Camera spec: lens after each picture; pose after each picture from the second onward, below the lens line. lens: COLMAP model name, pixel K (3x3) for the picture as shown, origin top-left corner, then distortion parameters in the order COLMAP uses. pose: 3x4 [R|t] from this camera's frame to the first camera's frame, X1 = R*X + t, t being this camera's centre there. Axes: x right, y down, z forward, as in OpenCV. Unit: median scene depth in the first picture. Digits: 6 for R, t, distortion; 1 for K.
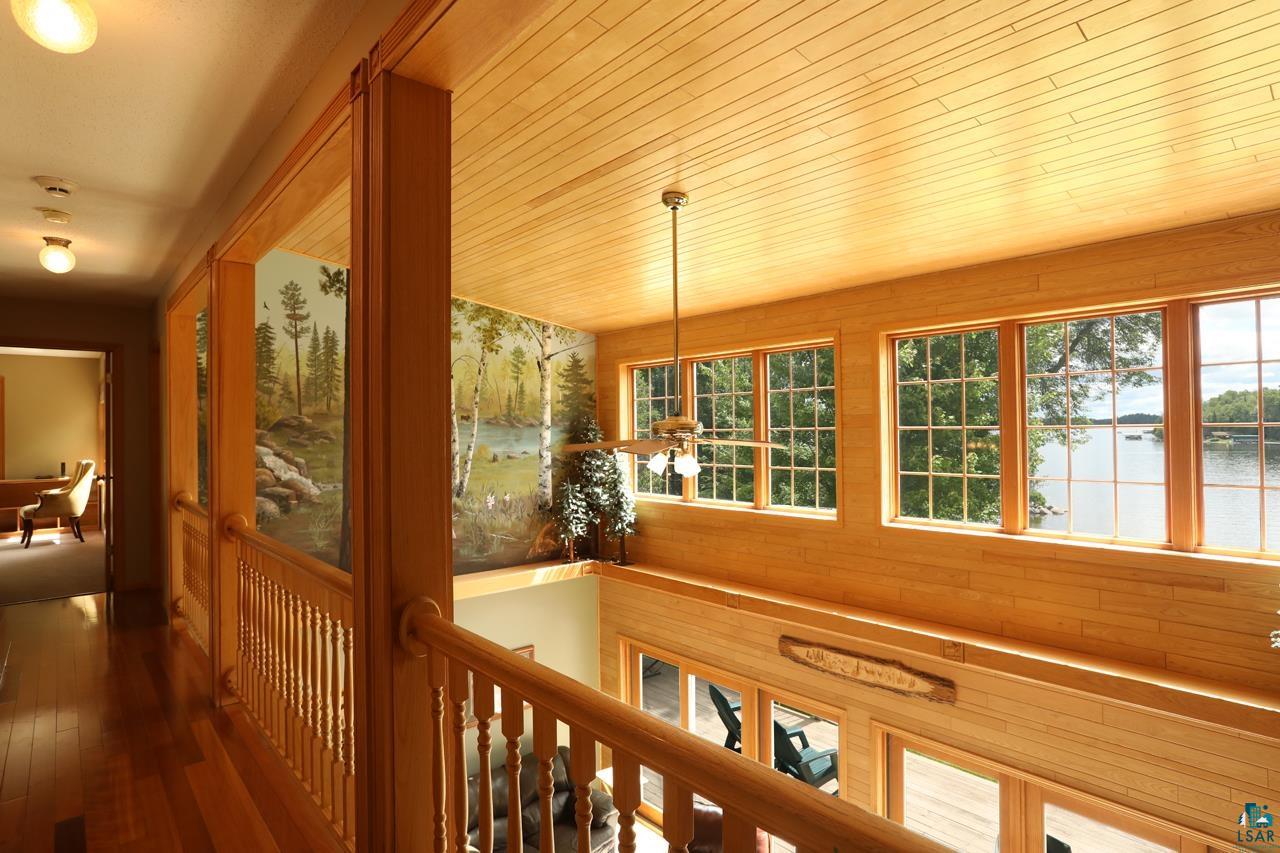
lens RADIAL K [[692.1, 0, 640.0], [0, 692.1, 426.5], [0, 0, 1]] dist [-0.001767, 0.000426]
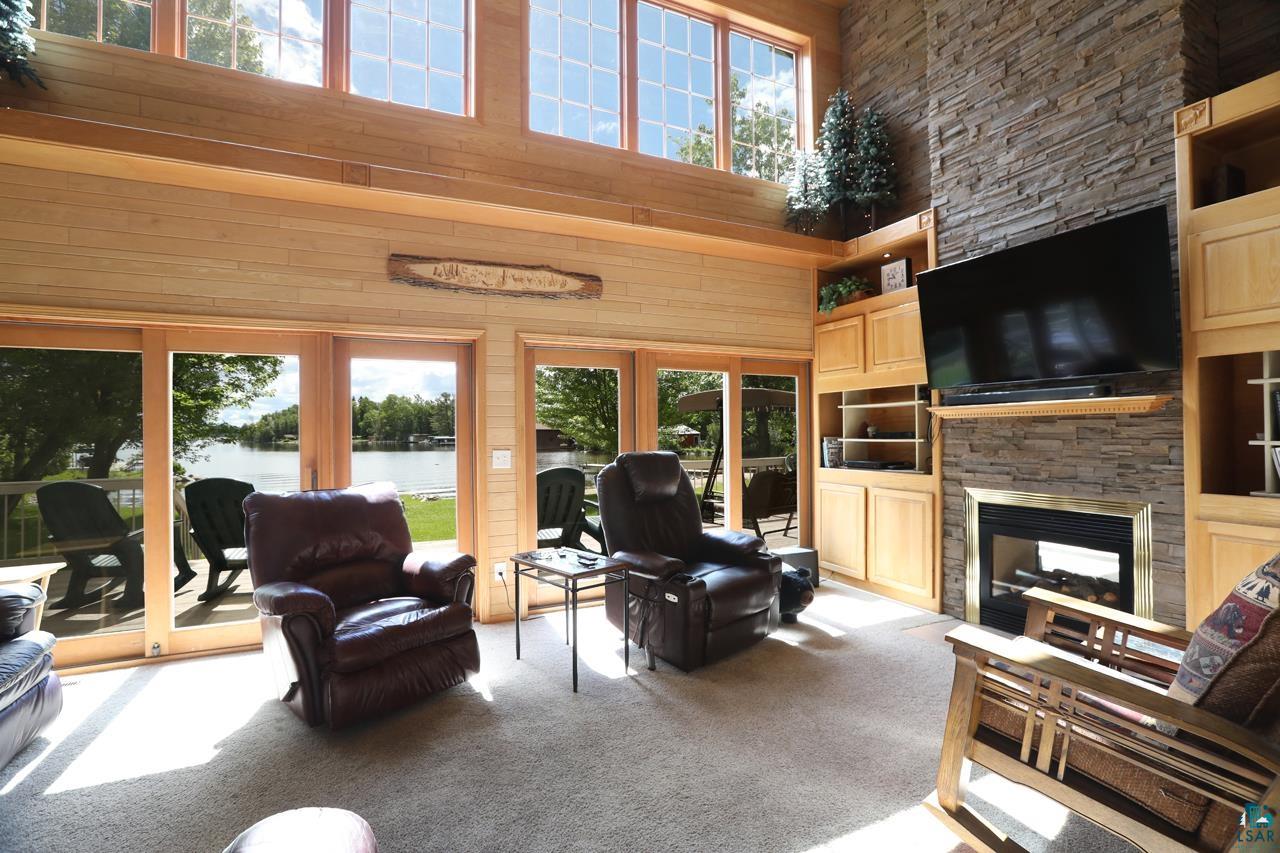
lens RADIAL K [[577.3, 0, 640.0], [0, 577.3, 426.5], [0, 0, 1]] dist [-0.045494, 0.017109]
pose [[0.297939, 0.017451, 0.954425, -0.272768], [0.007694, 0.999757, -0.020681, 0.438704], [-0.954554, 0.013505, 0.297732, 0.473350]]
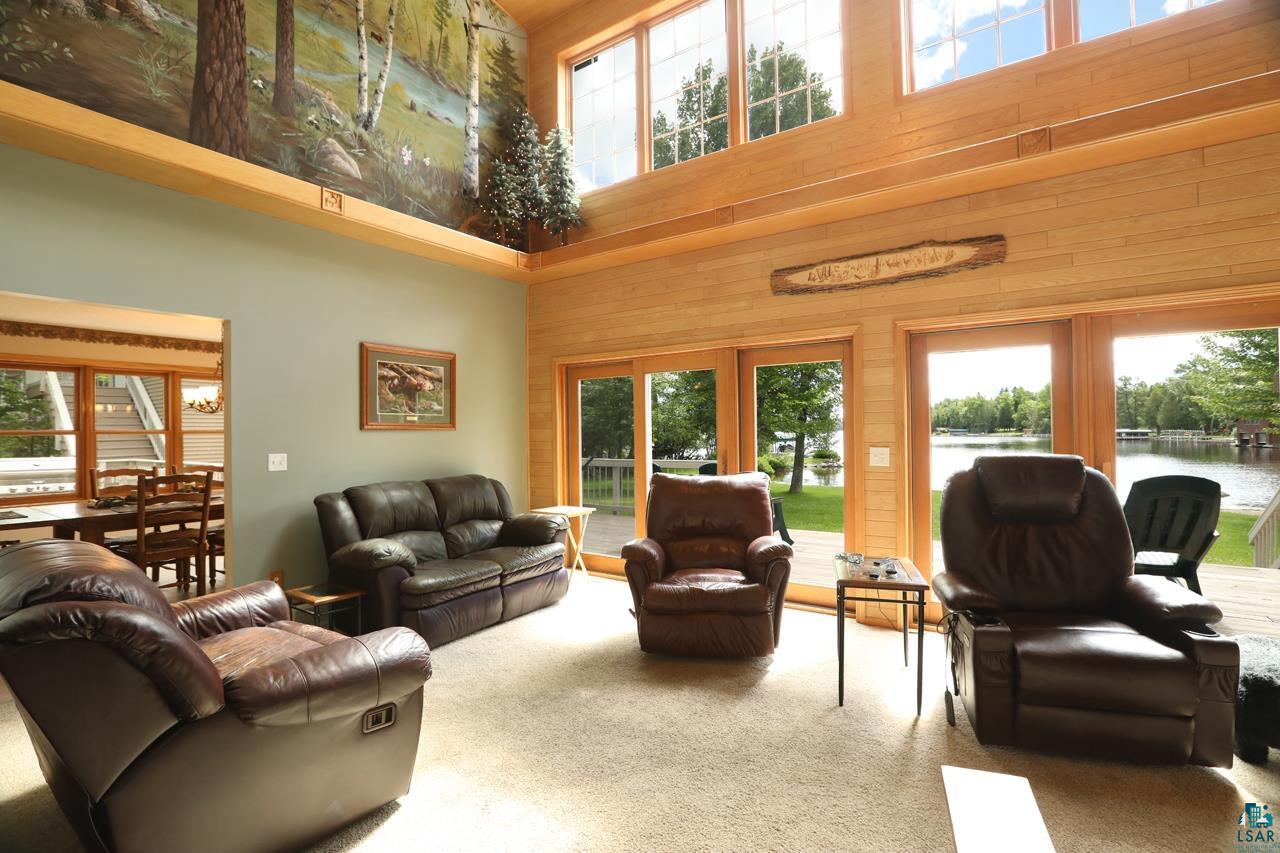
lens RADIAL K [[577.3, 0, 640.0], [0, 577.3, 426.5], [0, 0, 1]] dist [-0.045494, 0.017109]
pose [[0.968458, 0.003113, 0.249158, -0.117795], [0.000059, 0.999919, -0.012720, 0.436299], [-0.249178, 0.012333, 0.968379, 0.298836]]
